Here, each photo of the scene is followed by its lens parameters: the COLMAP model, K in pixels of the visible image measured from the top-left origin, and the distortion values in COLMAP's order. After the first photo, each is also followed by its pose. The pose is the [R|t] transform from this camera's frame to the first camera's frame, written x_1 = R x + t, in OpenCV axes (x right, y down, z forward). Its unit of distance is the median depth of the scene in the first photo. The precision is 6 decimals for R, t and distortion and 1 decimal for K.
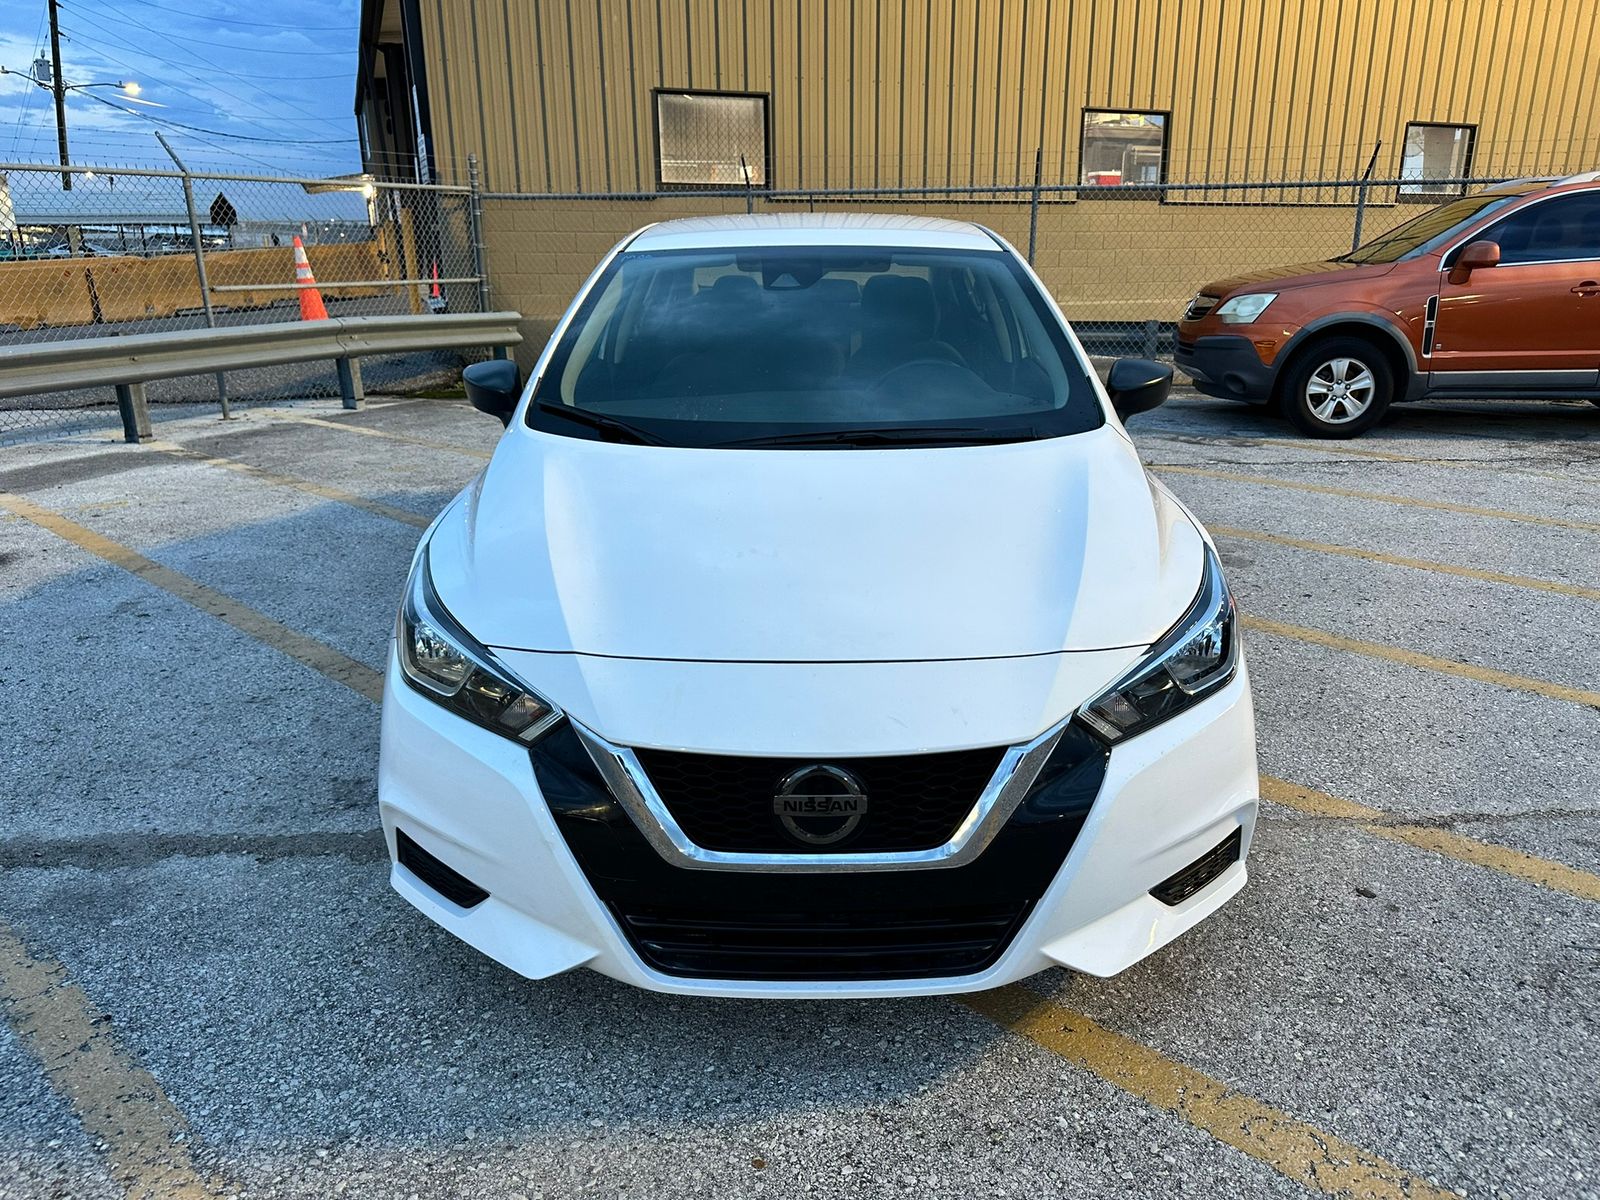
lens RADIAL K [[1124.5, 0, 802.5], [0, 1124.5, 593.3], [0, 0, 1]] dist [-0.001560, -0.009735]
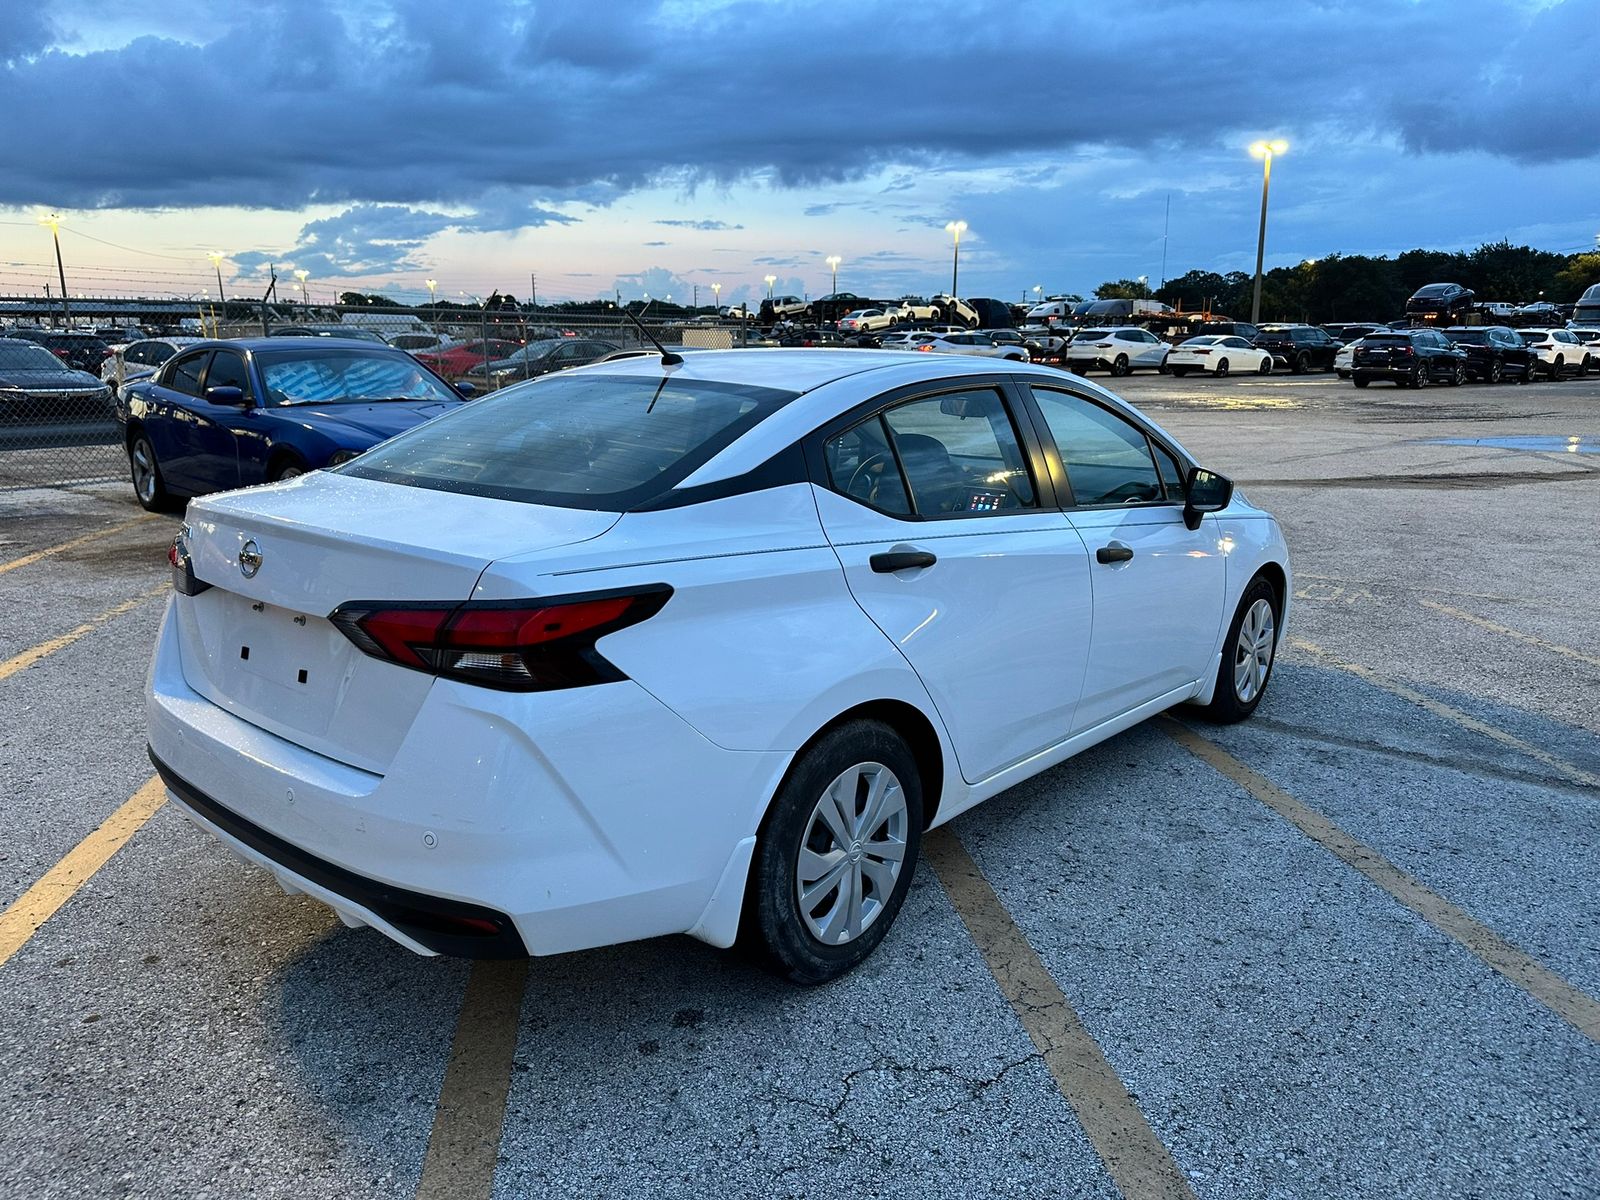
lens RADIAL K [[1148.6, 0, 797.3], [0, 1148.6, 617.8], [0, 0, 1]] dist [0.014389, -0.024176]
pose [[-0.766952, -0.146349, 0.624793, -0.208670], [0.196300, 0.873466, 0.445560, -0.201527], [-0.610943, 0.464370, -0.641178, 0.608729]]
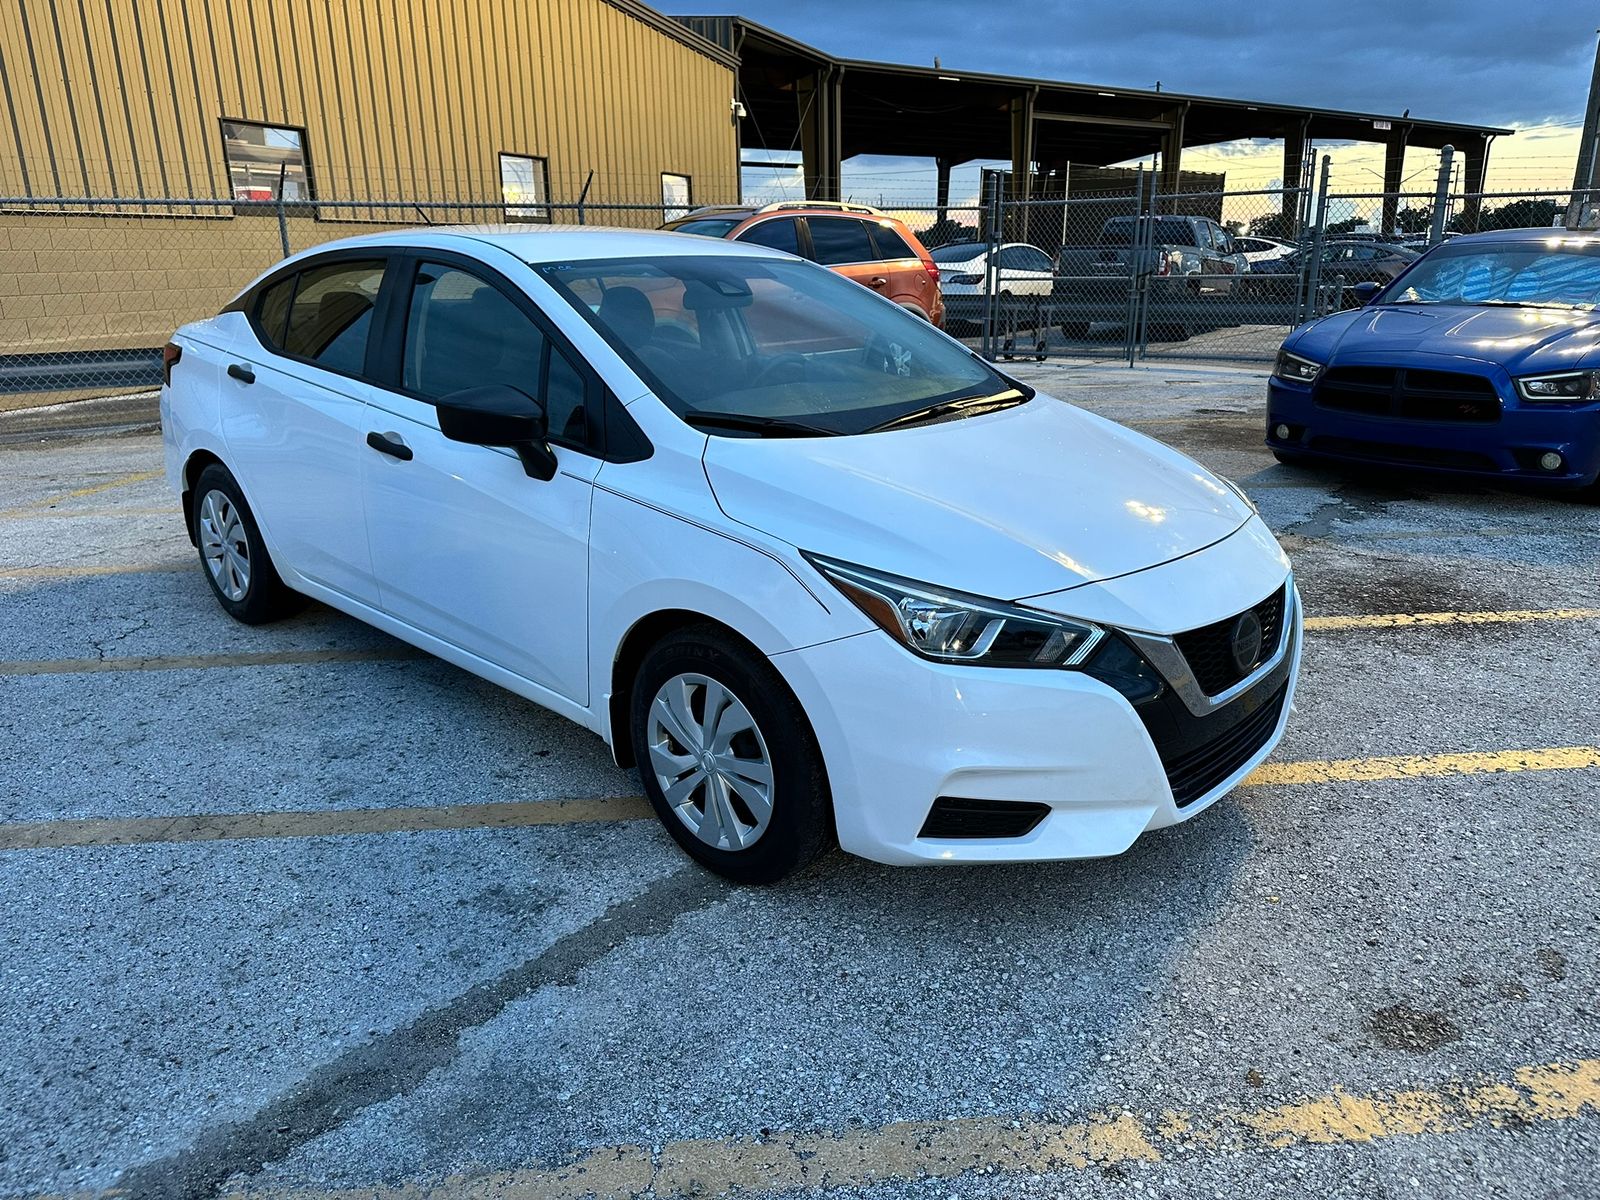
lens RADIAL K [[1124.5, 0, 802.5], [0, 1124.5, 593.3], [0, 0, 1]] dist [-0.001560, -0.009735]
pose [[0.668607, -0.215939, 0.711573, -0.219611], [0.226674, 0.970551, 0.081543, -0.018291], [-0.708226, 0.106775, 0.697865, 0.061815]]
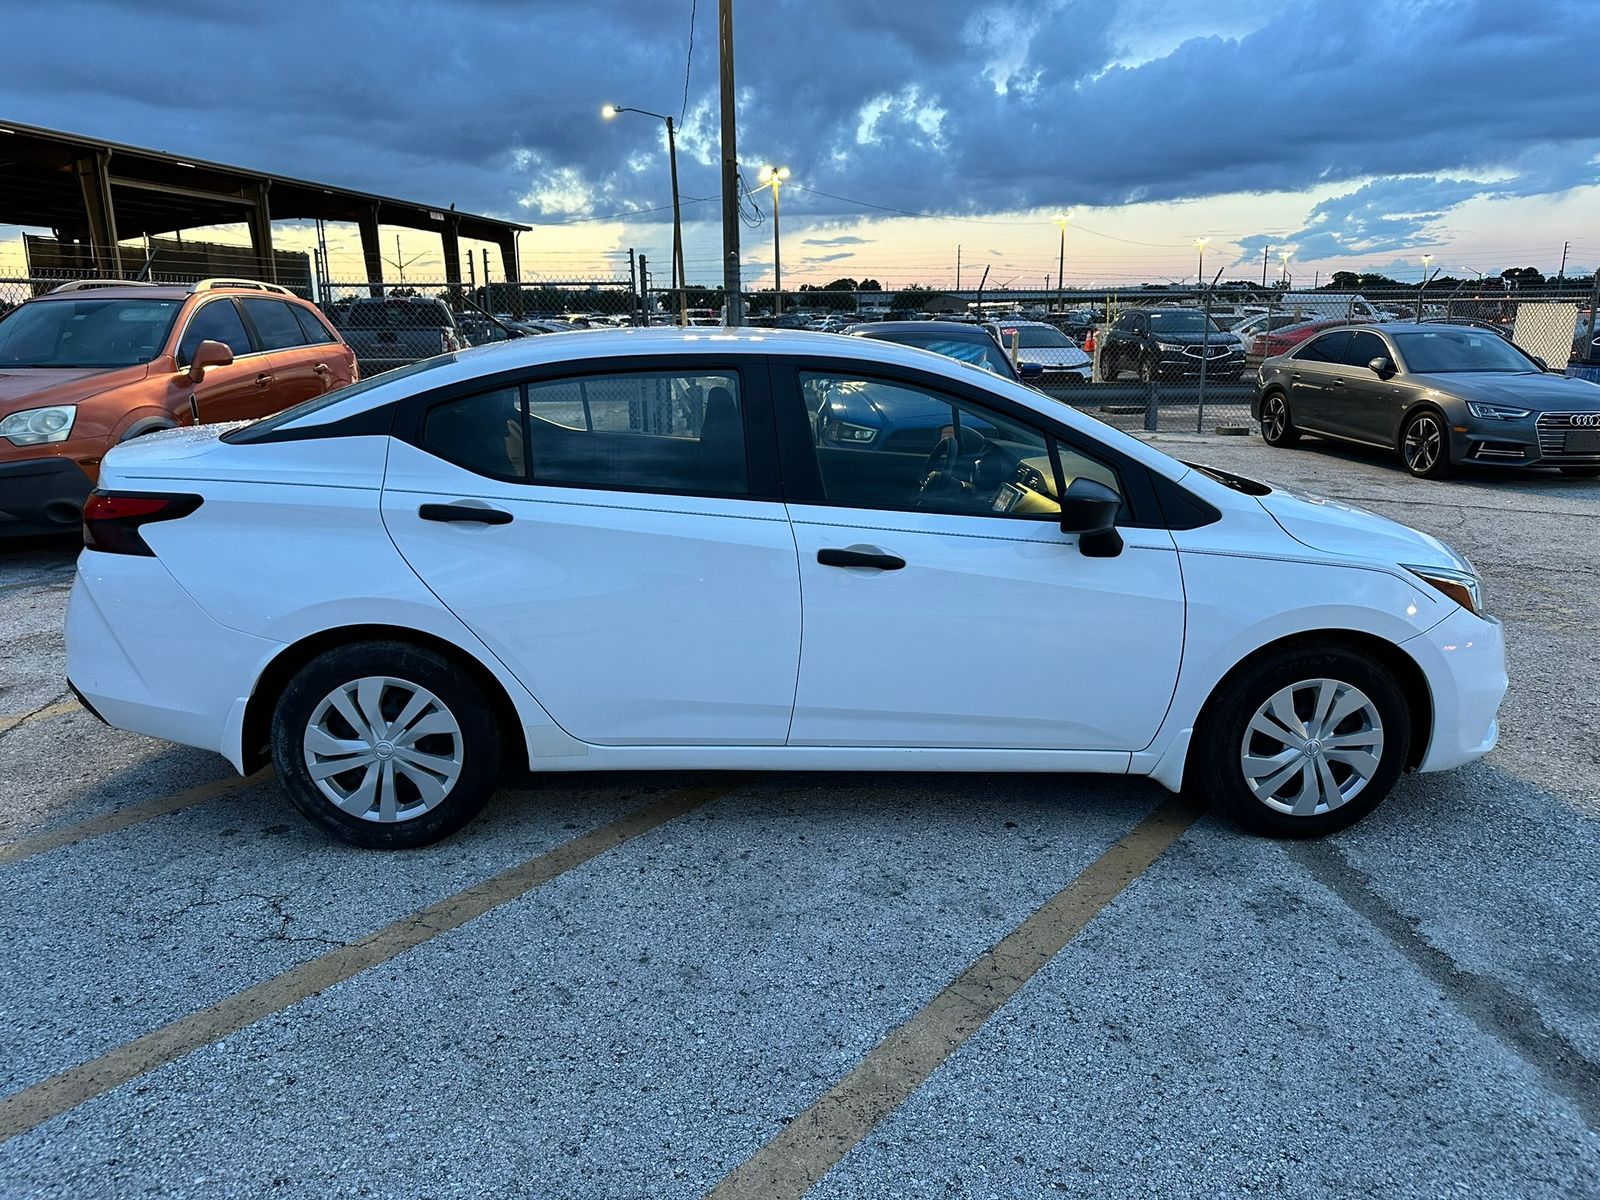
lens RADIAL K [[1142.7, 0, 777.8], [0, 1142.7, 593.3], [0, 0, 1]] dist [0.027821, -0.031944]
pose [[-0.058972, -0.223700, 0.972872, -0.353358], [0.305081, 0.923902, 0.230933, -0.120840], [-0.950499, 0.310423, 0.013763, 0.358494]]
